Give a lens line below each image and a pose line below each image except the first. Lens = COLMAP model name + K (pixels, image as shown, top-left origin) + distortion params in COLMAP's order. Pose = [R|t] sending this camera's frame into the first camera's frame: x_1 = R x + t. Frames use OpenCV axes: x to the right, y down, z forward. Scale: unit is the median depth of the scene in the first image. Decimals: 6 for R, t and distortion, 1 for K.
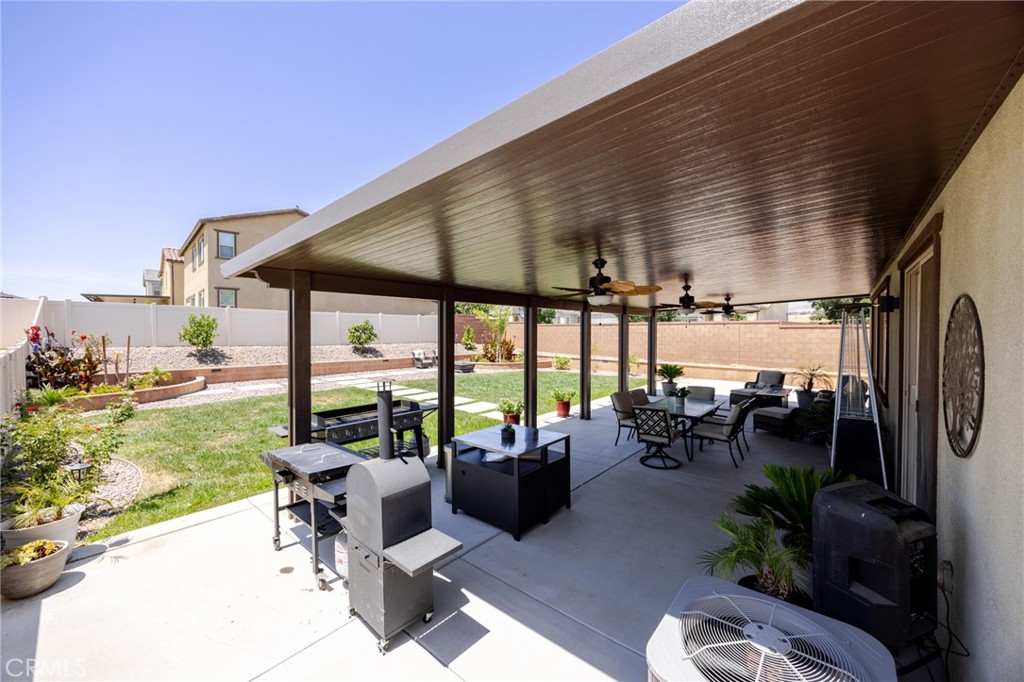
lens RADIAL K [[389.9, 0, 512.1], [0, 389.9, 337.4], [0, 0, 1]] dist [-0.000924, -0.000140]
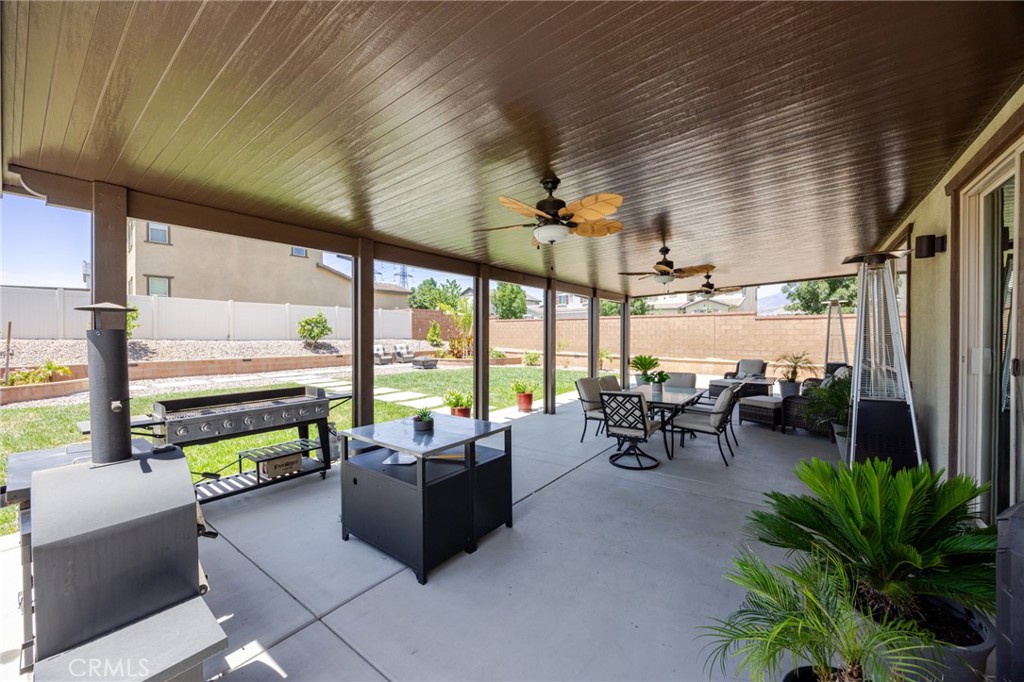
lens RADIAL K [[383.5, 0, 511.8], [0, 383.5, 339.3], [0, 0, 1]] dist [-0.002071, 0.000011]
pose [[0.998443, -0.001077, 0.055775, 0.067562], [0.001441, 0.999978, -0.006488, 0.059000], [-0.055766, 0.006558, 0.998422, 0.179287]]
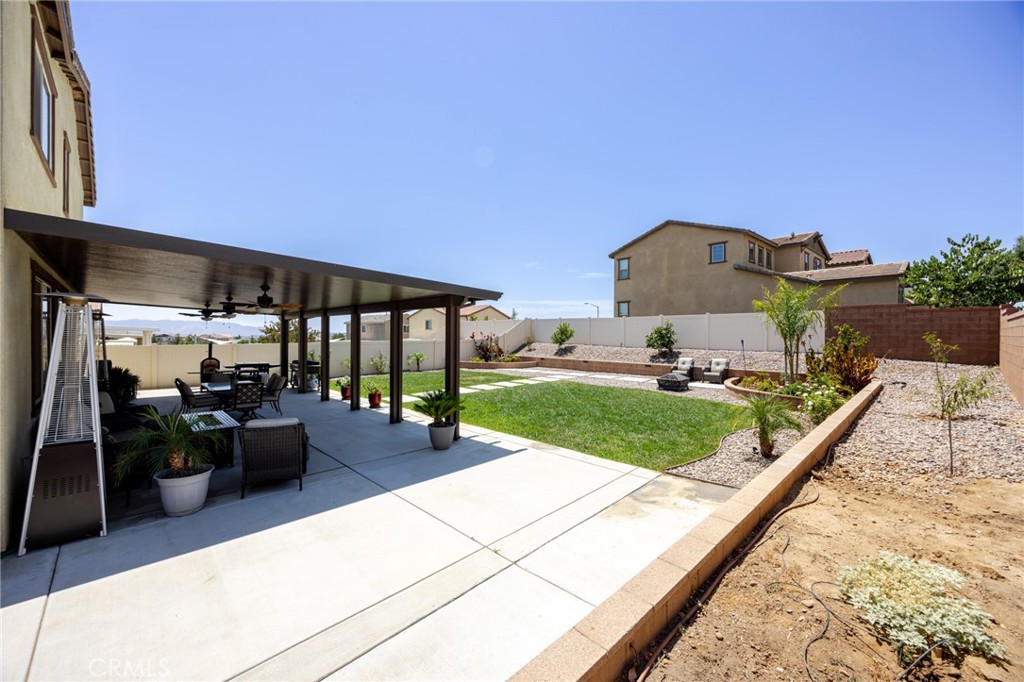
lens RADIAL K [[389.9, 0, 512.1], [0, 389.9, 337.4], [0, 0, 1]] dist [-0.000924, -0.000140]
pose [[-0.074969, 0.010269, -0.997133, 1.412355], [-0.022130, 0.999684, 0.011959, -0.028671], [0.996940, 0.022963, -0.074718, 1.670554]]
